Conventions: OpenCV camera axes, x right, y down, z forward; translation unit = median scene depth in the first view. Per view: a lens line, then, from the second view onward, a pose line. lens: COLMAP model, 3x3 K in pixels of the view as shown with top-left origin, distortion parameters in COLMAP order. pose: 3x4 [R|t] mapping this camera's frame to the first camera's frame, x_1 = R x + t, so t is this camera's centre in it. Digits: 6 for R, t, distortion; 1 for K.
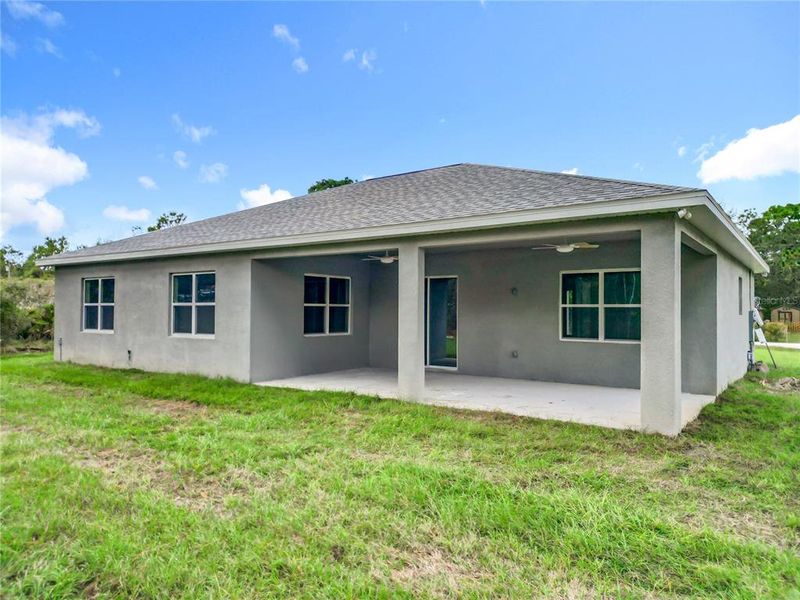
lens RADIAL K [[591.2, 0, 400.0], [0, 591.2, 301.5], [0, 0, 1]] dist [0.006655, 0.000797]
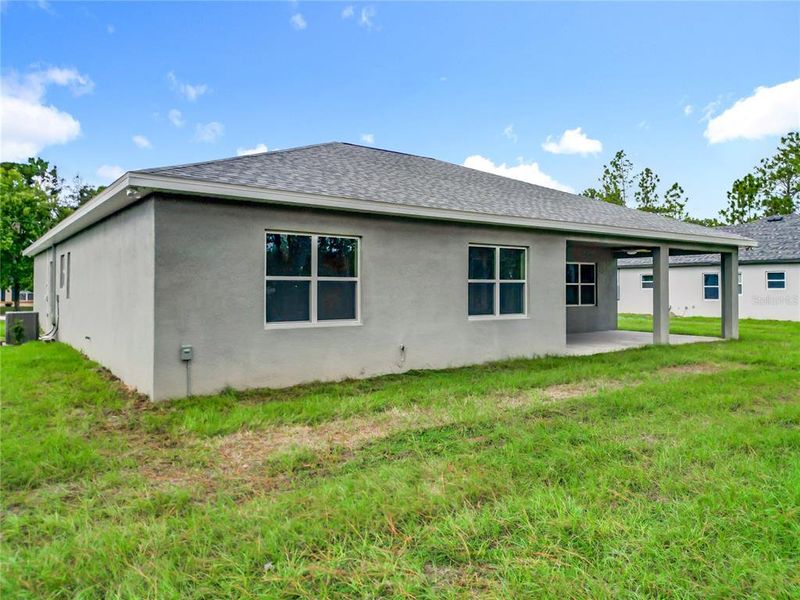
lens RADIAL K [[565.6, 0, 400.1], [0, 565.6, 296.7], [0, 0, 1]] dist [-0.003918, -0.000390]
pose [[0.312580, -0.024034, 0.949587, -1.153975], [-0.020622, 0.999273, 0.032080, 0.003279], [-0.949668, -0.029610, 0.311857, 0.840614]]
